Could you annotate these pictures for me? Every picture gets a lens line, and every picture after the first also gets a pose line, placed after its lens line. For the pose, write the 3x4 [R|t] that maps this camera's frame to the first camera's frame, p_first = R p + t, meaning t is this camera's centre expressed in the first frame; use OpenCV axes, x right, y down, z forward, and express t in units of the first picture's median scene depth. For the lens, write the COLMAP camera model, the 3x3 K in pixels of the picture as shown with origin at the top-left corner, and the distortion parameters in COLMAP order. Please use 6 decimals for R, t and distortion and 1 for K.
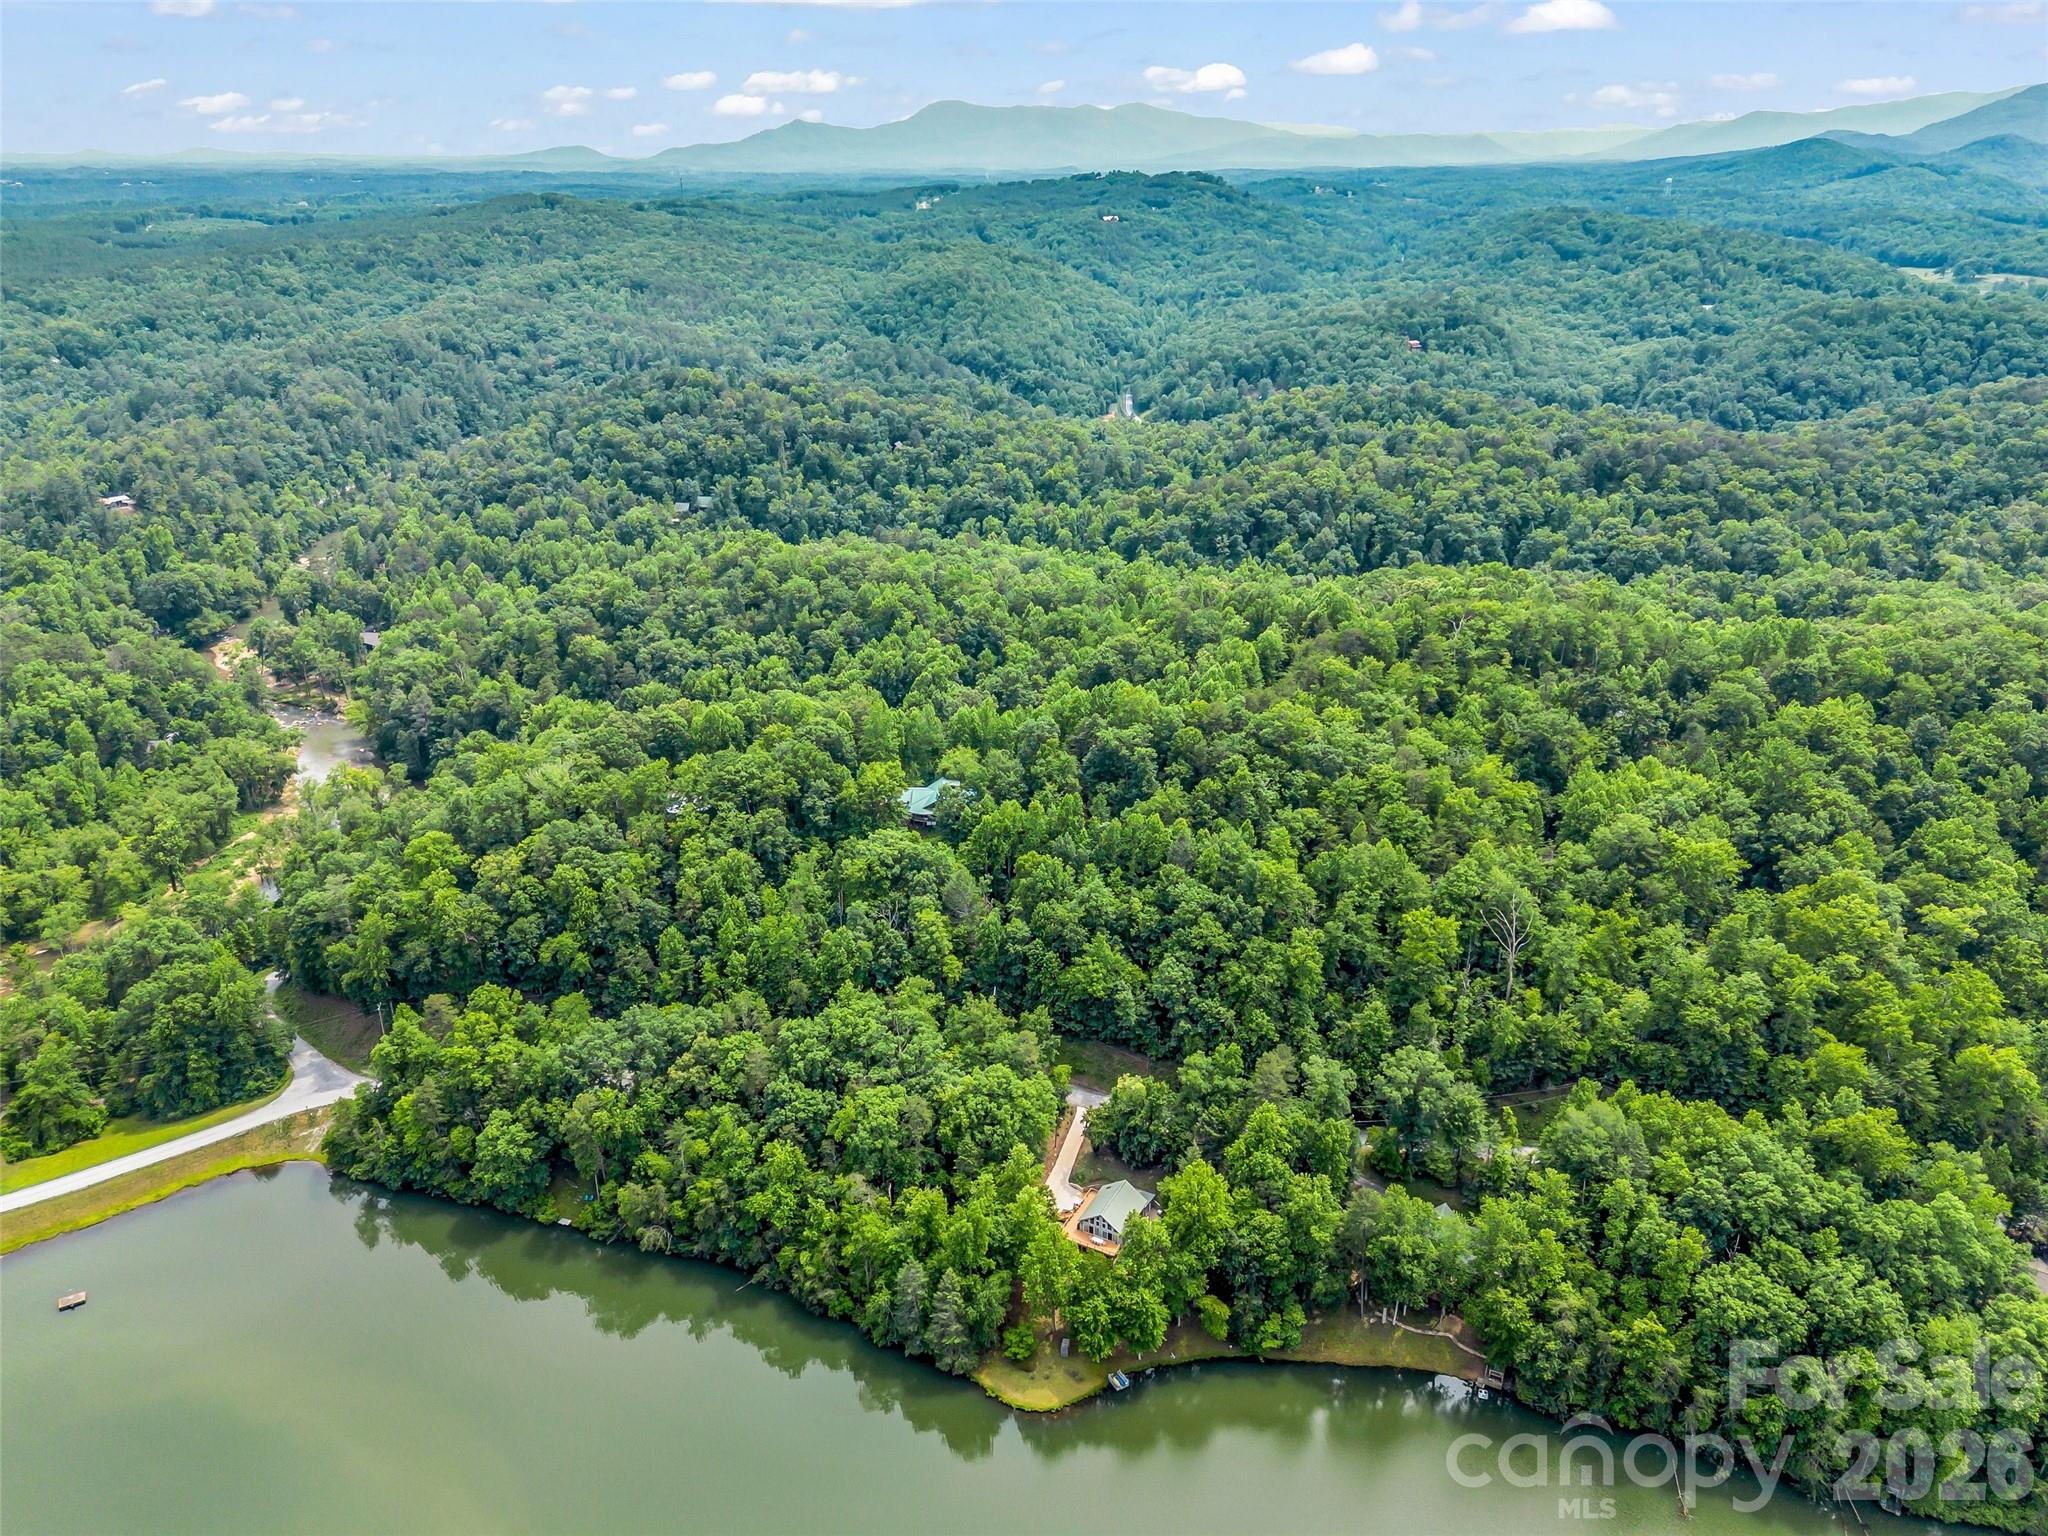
lens RADIAL K [[1472.8, 0, 1018.0], [0, 1472.8, 769.4], [0, 0, 1]] dist [0.059100, -0.043283]
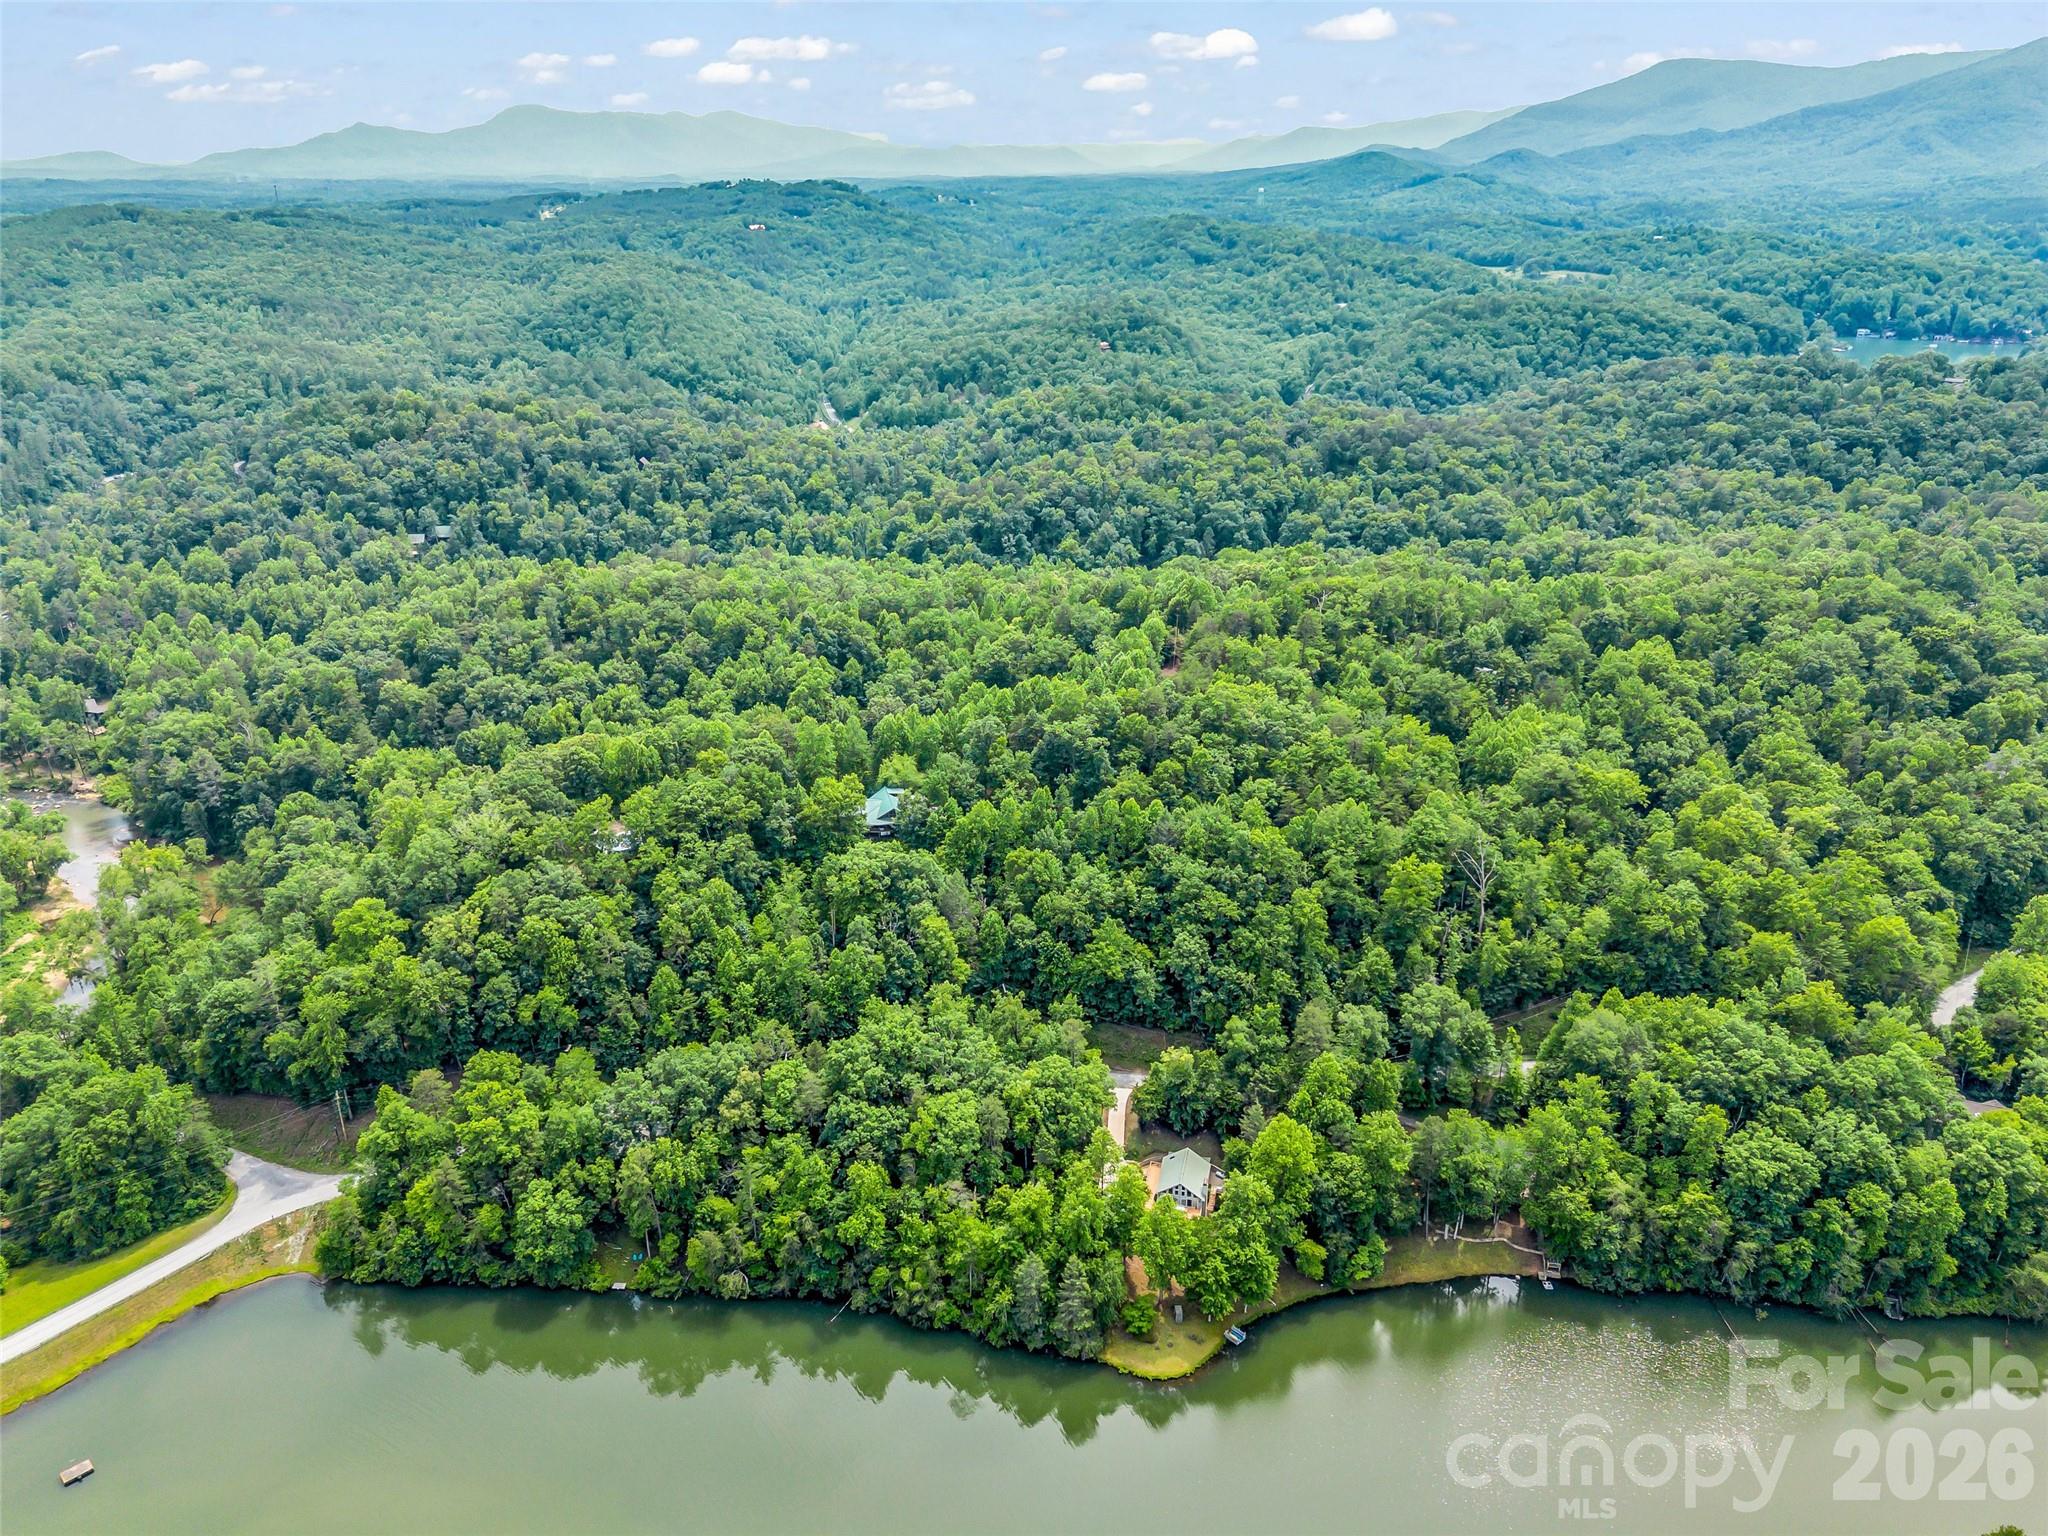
lens RADIAL K [[1472.8, 0, 1018.0], [0, 1472.8, 769.4], [0, 0, 1]] dist [0.059100, -0.043283]
pose [[0.967652, -0.096292, 0.233189, -0.206026], [0.097488, 0.995216, 0.006420, -0.004111], [-0.232692, 0.016521, 0.972410, 0.010632]]
